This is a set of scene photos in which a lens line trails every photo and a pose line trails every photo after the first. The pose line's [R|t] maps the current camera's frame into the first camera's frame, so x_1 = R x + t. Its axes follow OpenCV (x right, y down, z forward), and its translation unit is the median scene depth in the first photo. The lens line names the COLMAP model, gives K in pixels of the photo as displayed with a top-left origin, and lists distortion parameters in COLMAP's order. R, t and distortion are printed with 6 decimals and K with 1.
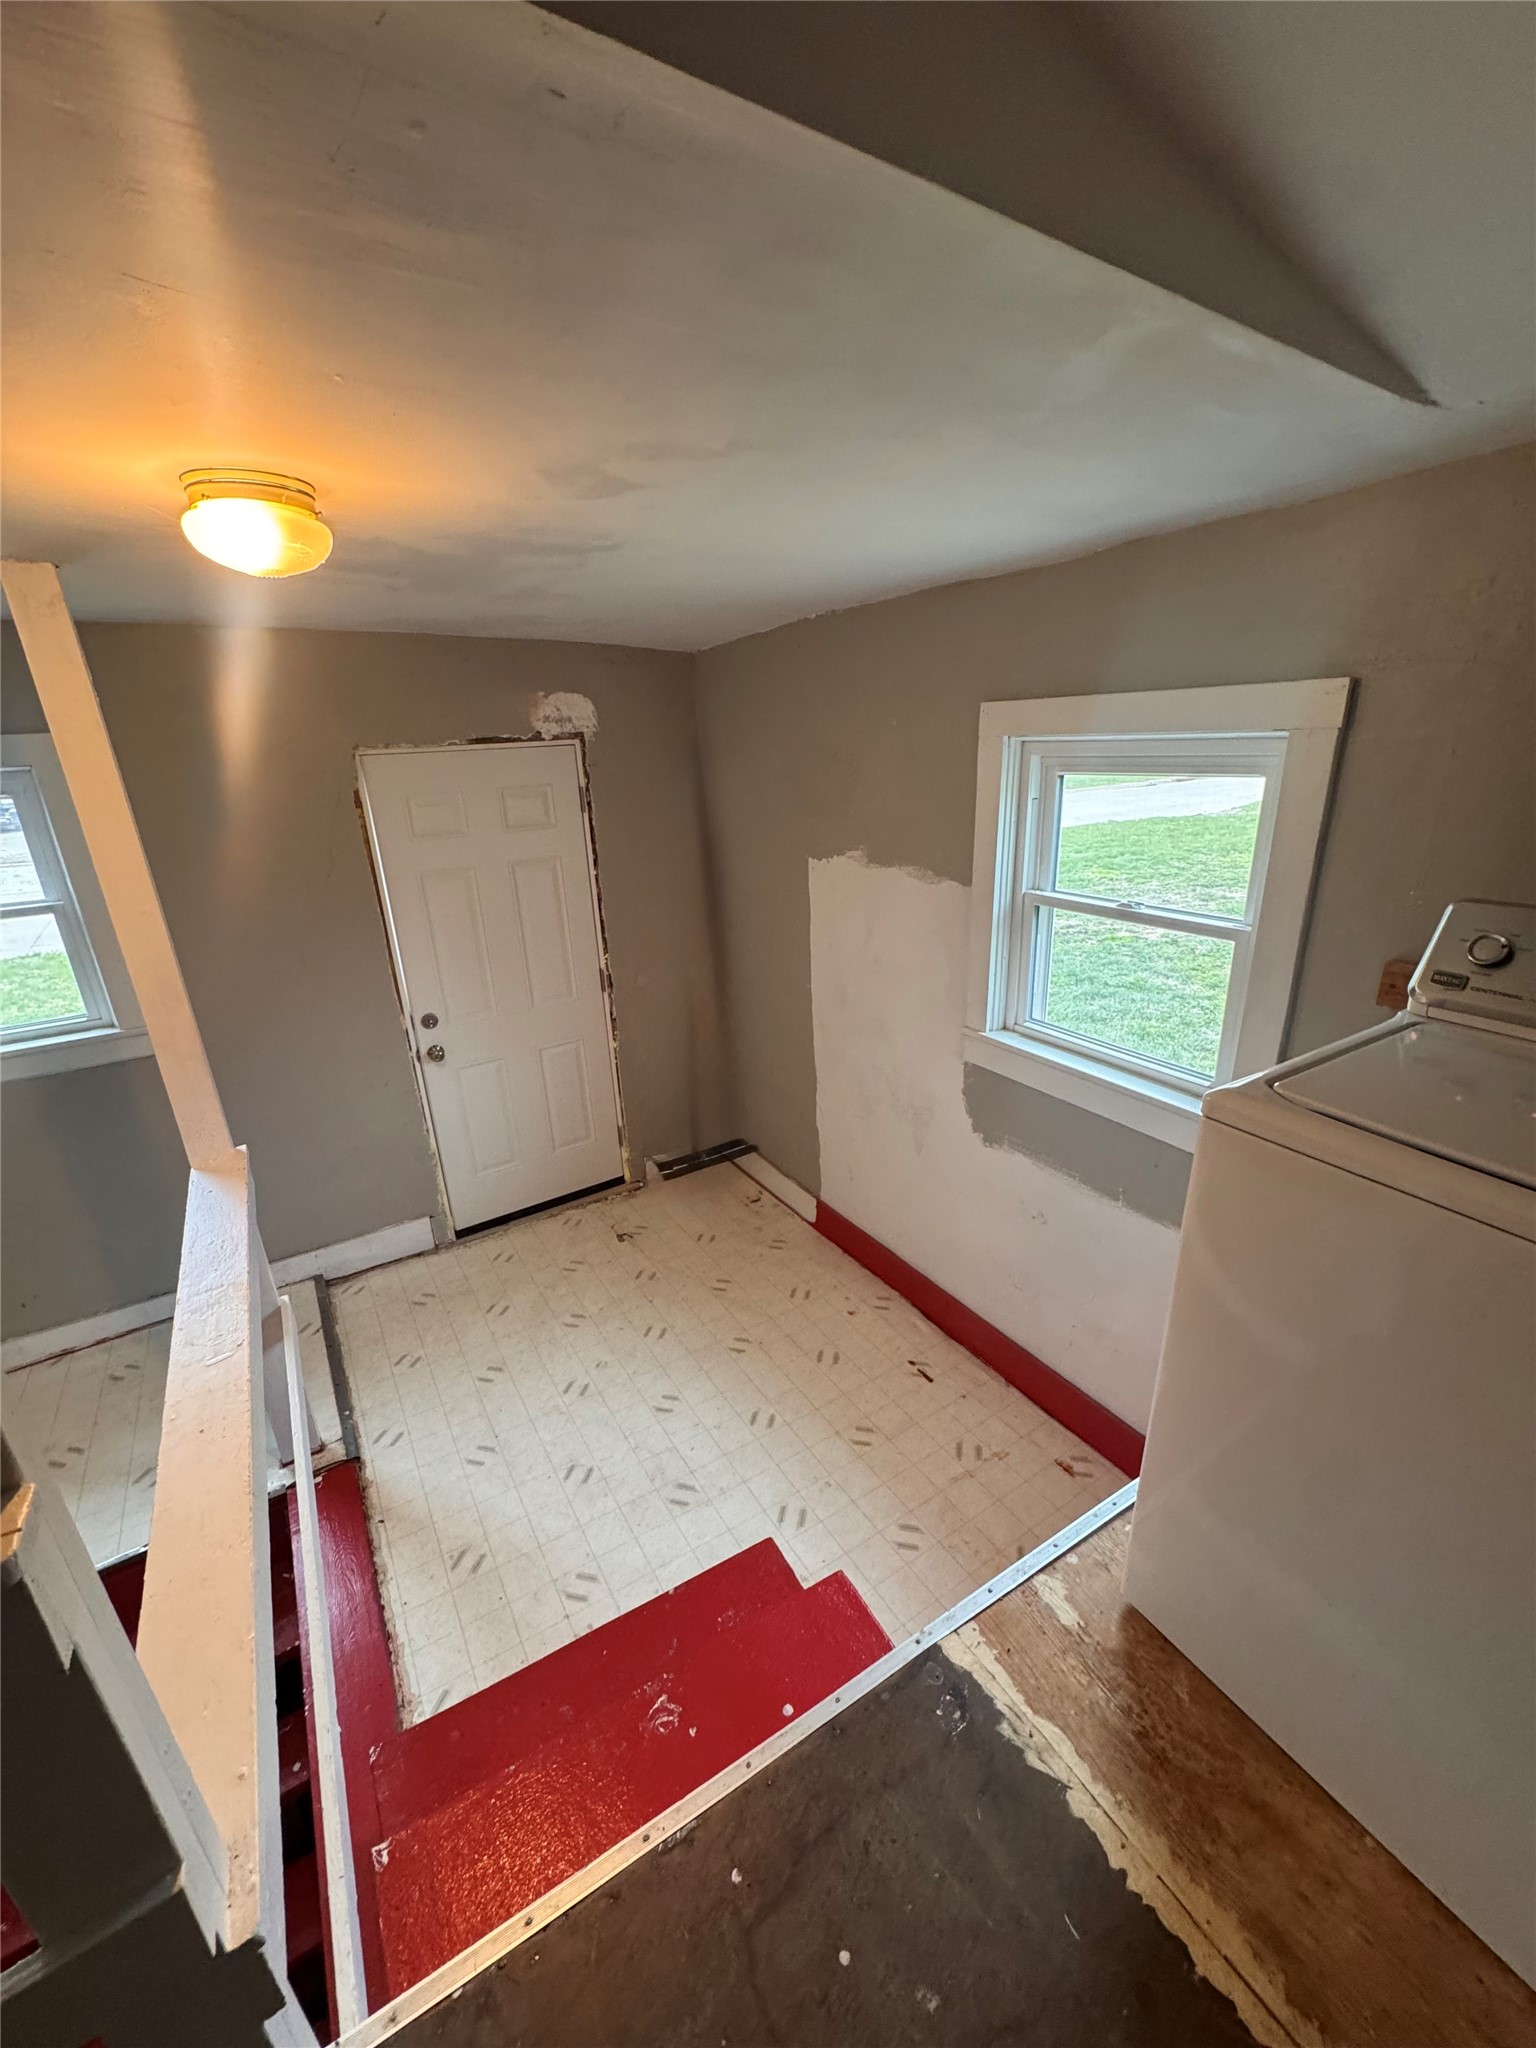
lens RADIAL K [[819.4, 0, 759.8], [0, 819.4, 1025.7], [0, 0, 1]] dist [-0.001655, 0.000071]
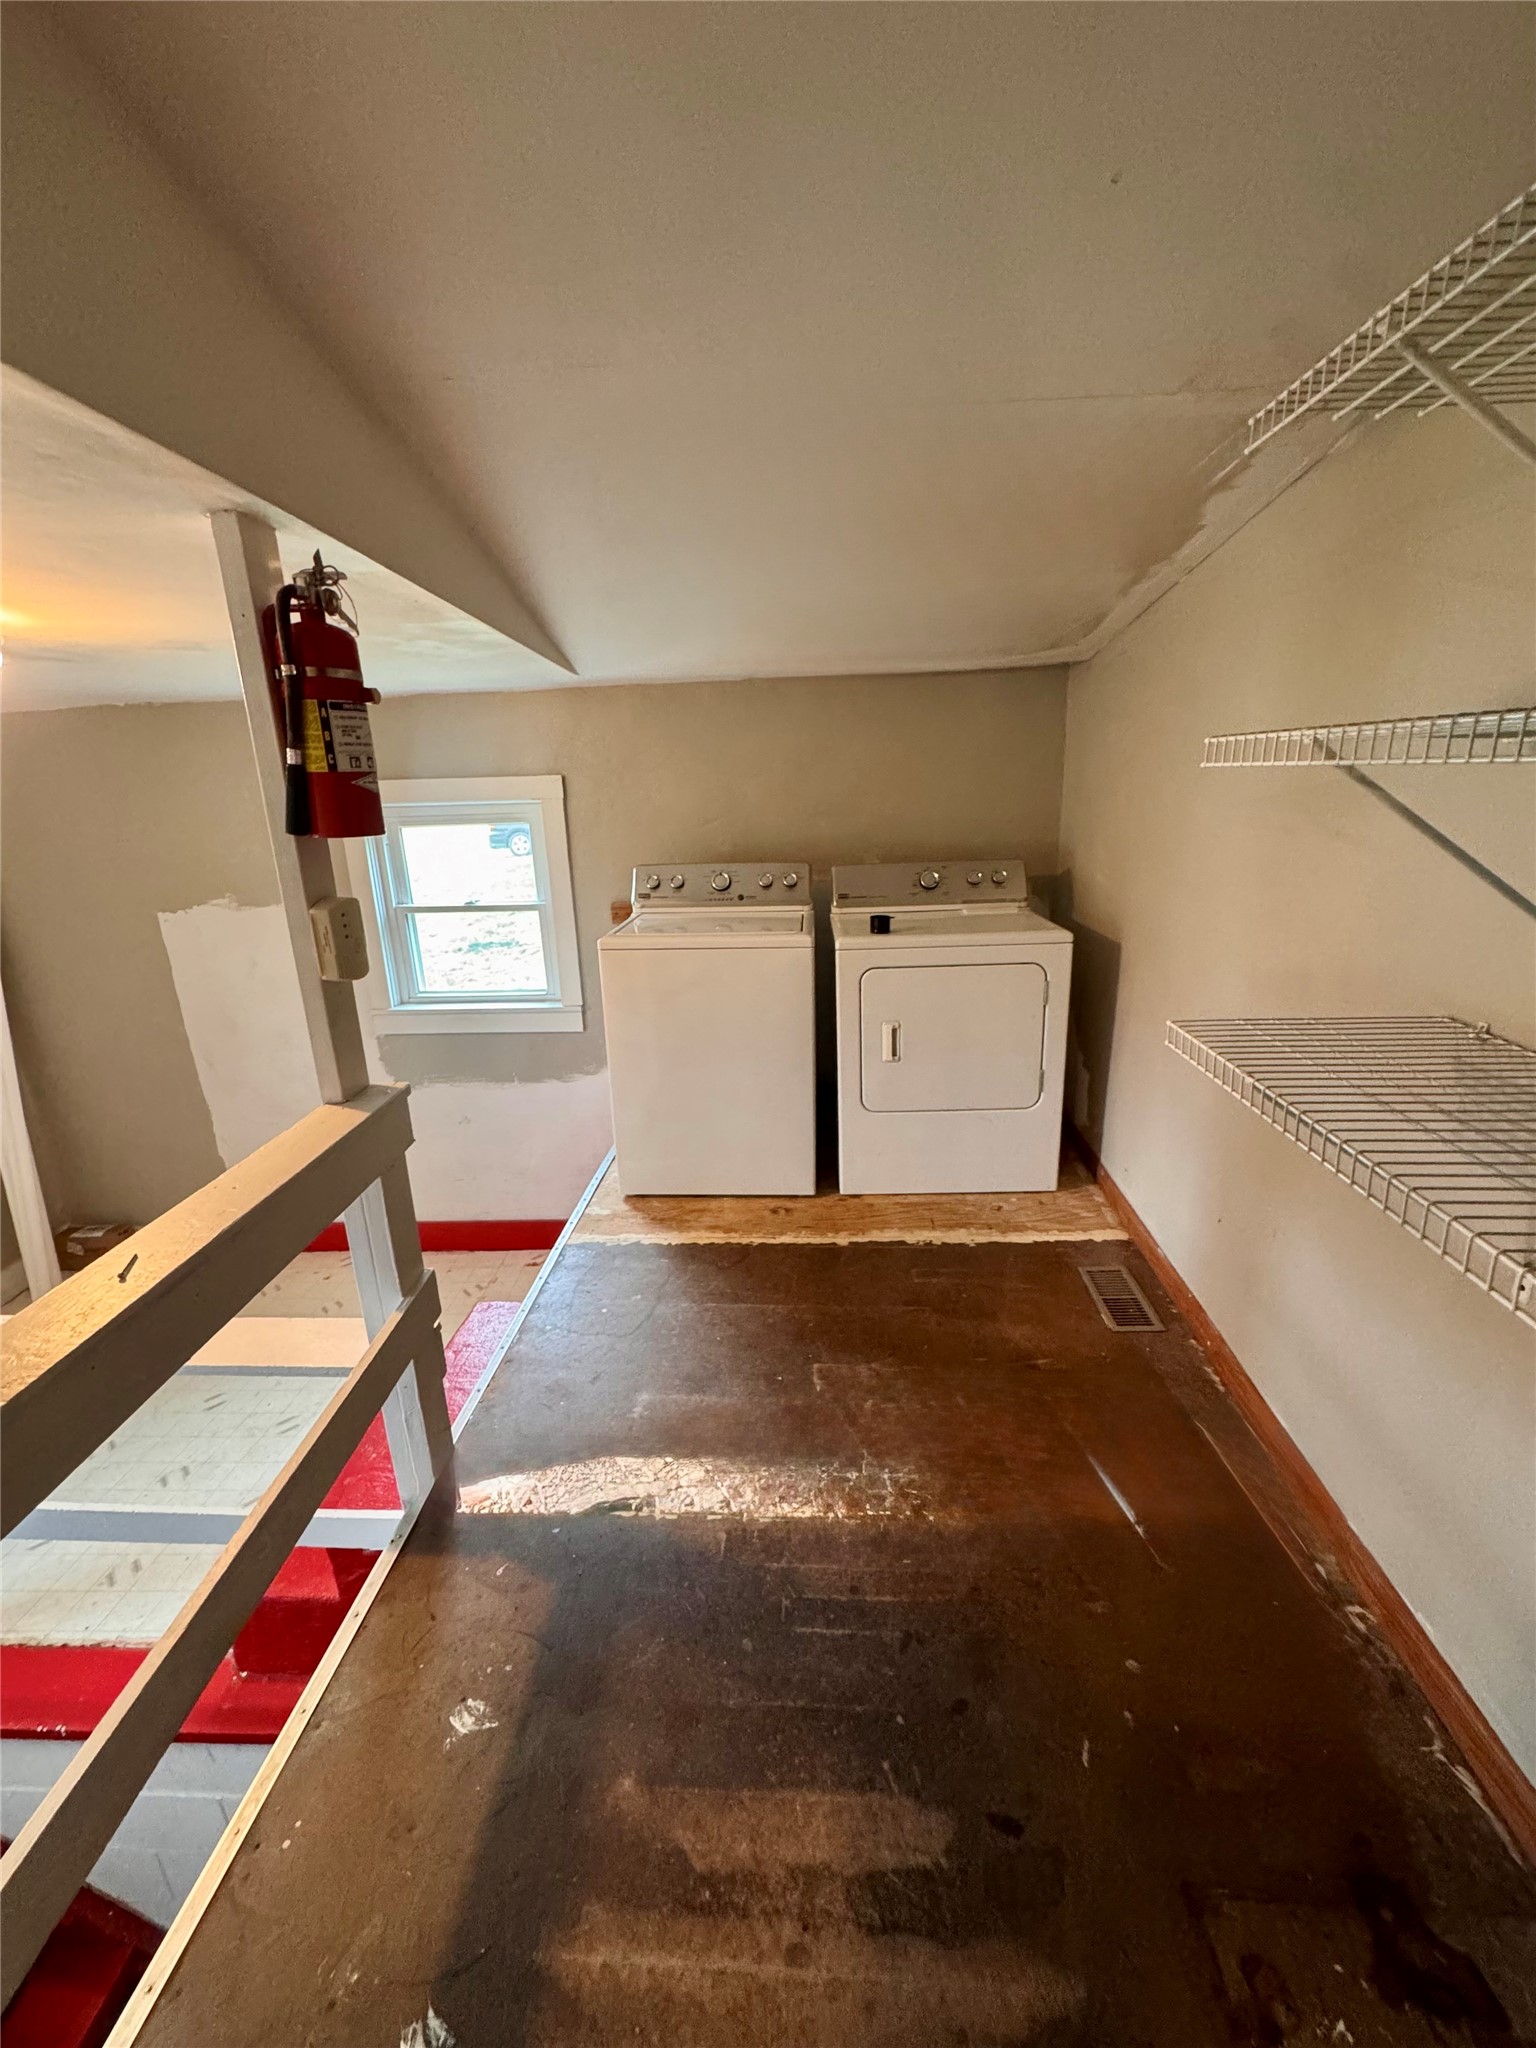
lens RADIAL K [[819.4, 0, 769.1], [0, 819.4, 1025.2], [0, 0, 1]] dist [-0.001655, 0.000071]
pose [[0.556242, -0.220297, 0.801289, -0.531396], [0.284183, 0.956517, 0.065699, 0.136380], [-0.780919, 0.191168, 0.594660, -0.364411]]
